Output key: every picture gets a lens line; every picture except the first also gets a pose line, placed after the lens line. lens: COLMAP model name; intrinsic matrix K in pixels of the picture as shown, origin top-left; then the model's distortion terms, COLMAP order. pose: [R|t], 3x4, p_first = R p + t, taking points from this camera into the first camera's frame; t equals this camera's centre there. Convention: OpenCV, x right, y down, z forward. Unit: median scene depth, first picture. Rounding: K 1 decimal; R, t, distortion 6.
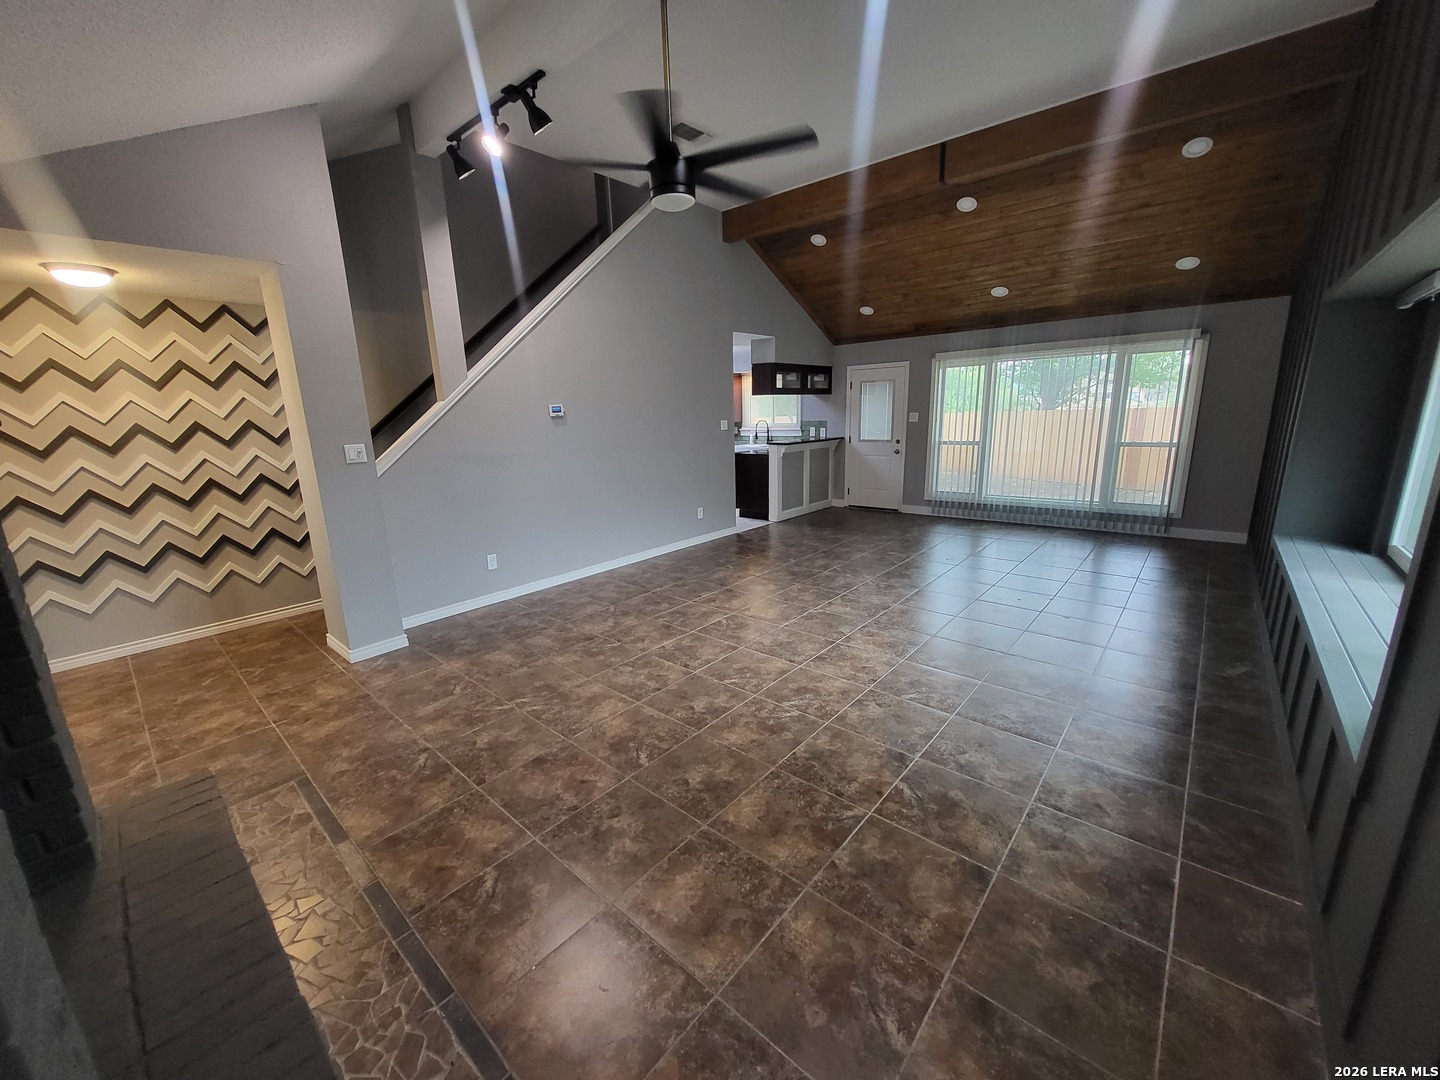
lens RADIAL K [[560.1, 0, 719.2], [0, 560.1, 529.4], [0, 0, 1]] dist [-0.001413, -0.000250]
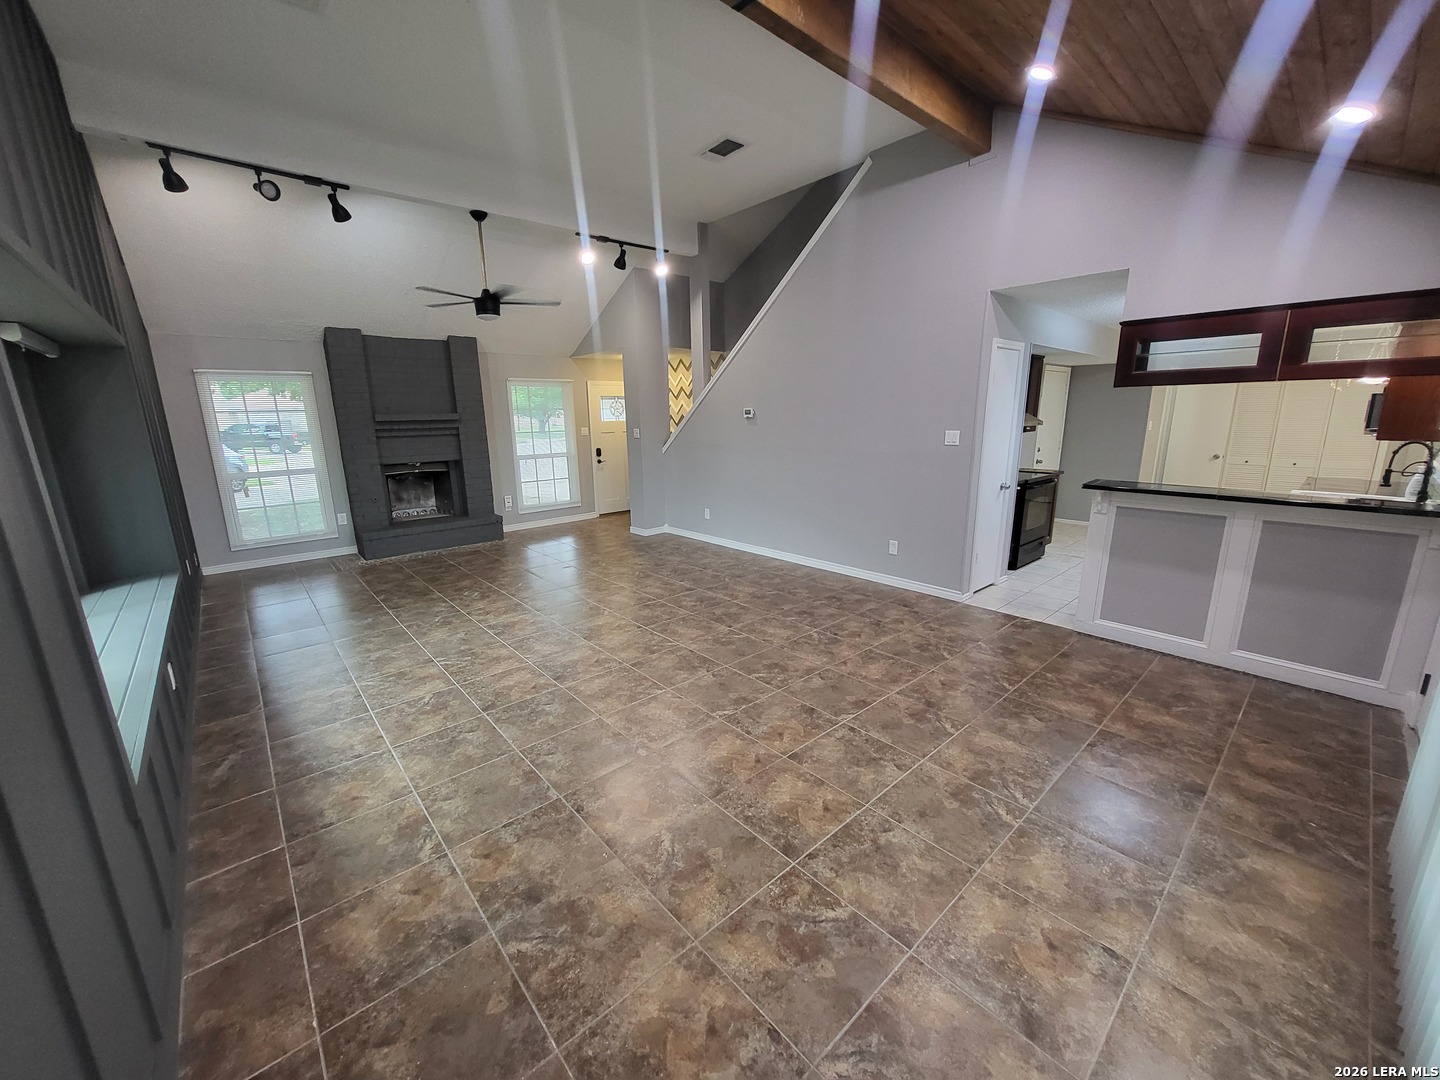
lens RADIAL K [[561.1, 0, 712.8], [0, 561.1, 539.2], [0, 0, 1]] dist [-0.000197, -0.000321]
pose [[-0.133528, 0.249945, -0.959009, 1.052785], [-0.185565, 0.944254, 0.271937, -0.290473], [0.973517, 0.214270, -0.079703, 1.157820]]
